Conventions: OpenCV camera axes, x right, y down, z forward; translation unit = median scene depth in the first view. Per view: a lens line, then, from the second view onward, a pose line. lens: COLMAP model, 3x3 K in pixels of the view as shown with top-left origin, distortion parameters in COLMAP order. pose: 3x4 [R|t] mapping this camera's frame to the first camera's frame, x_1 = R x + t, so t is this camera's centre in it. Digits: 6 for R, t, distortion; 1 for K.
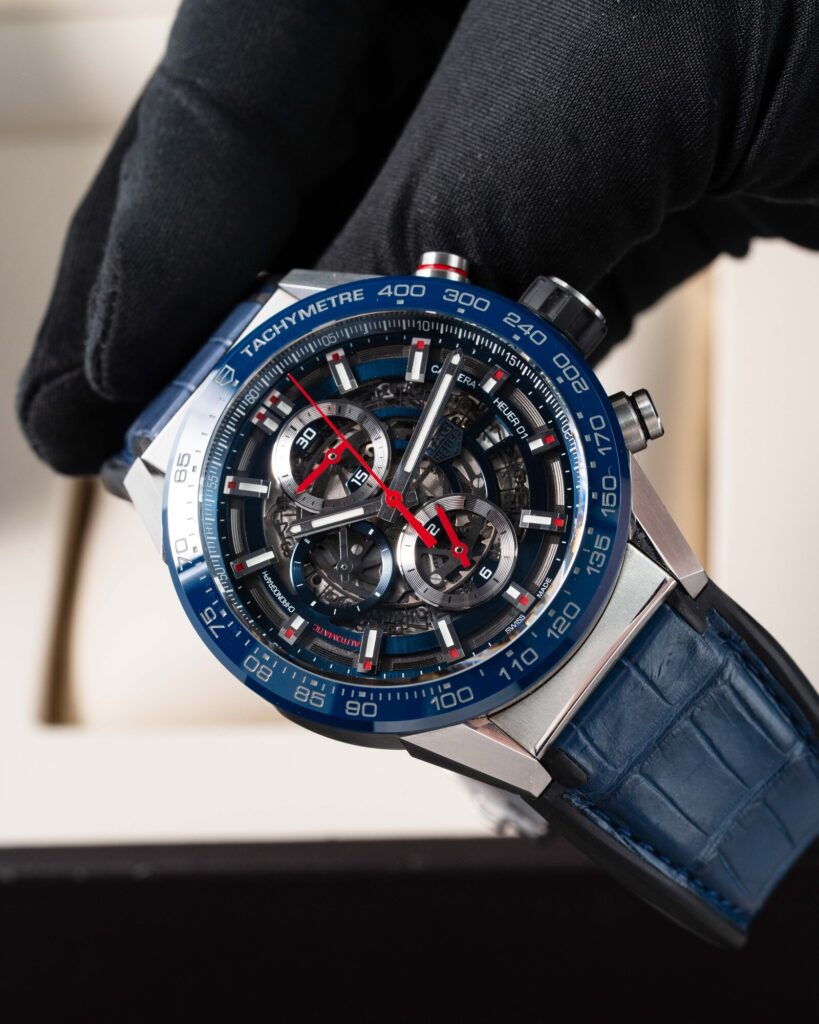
lens RADIAL K [[4678.9, 0, 411.8], [0, 4678.9, 514.8], [0, 0, 1]] dist [0.014779, 0.000000]
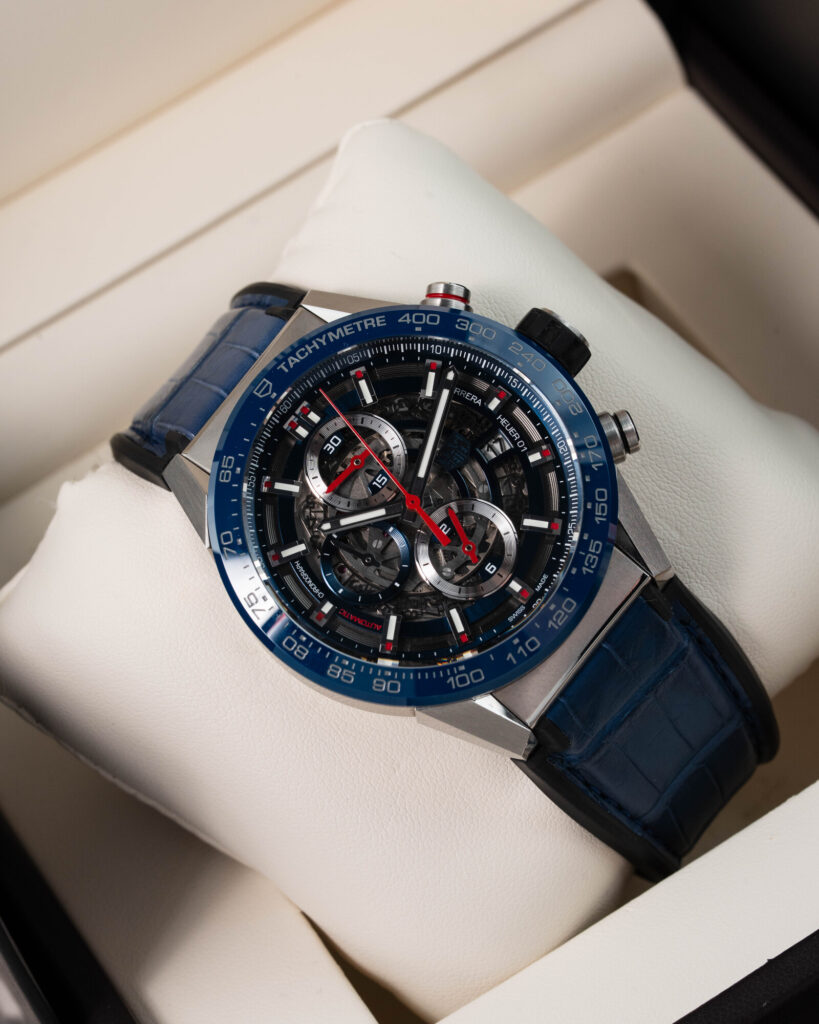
lens RADIAL K [[4678.9, 0, 407.6], [0, 4678.9, 510.2], [0, 0, 1]] dist [0.014779, 0.000000]
pose [[0.991224, 0.022665, 0.130232, -0.154841], [-0.030418, 0.997861, 0.057857, -0.067897], [-0.128642, -0.061311, 0.989794, -0.141975]]
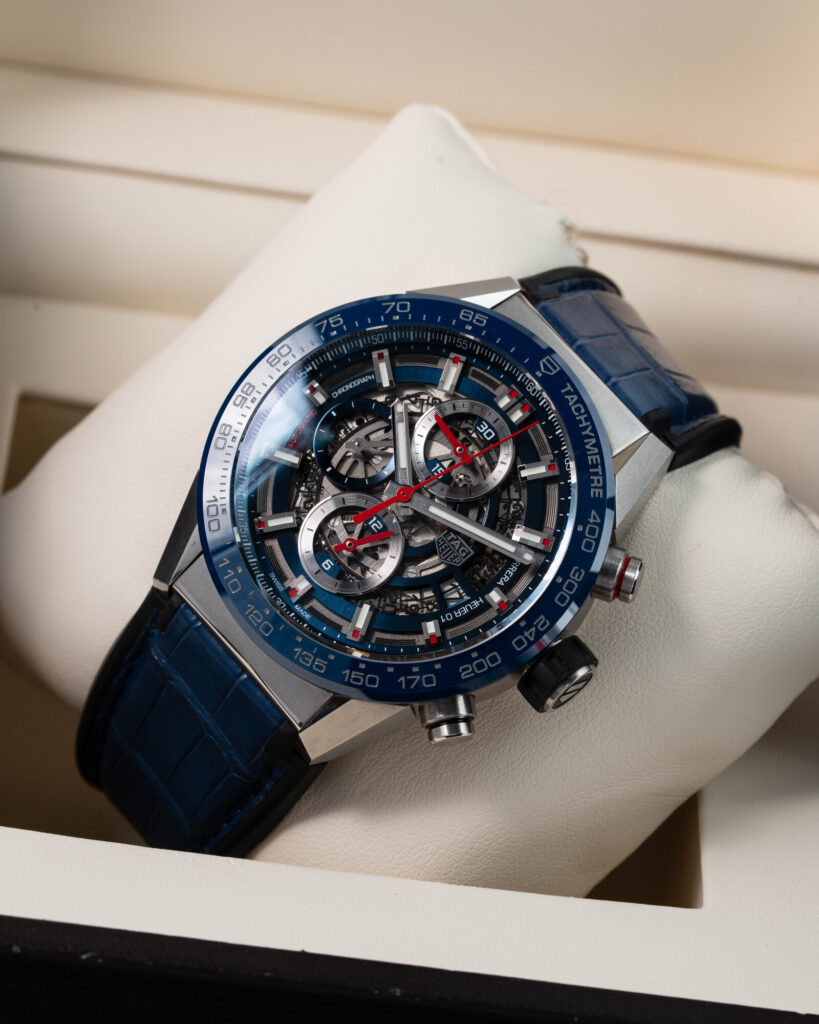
lens RADIAL K [[4678.9, 0, 410.7], [0, 4678.9, 510.7], [0, 0, 1]] dist [0.014779, 0.000000]
pose [[-0.167132, 0.984321, -0.056383, 0.063089], [-0.903724, -0.130084, 0.407874, -0.463715], [0.394145, 0.119124, 0.911295, -0.026865]]
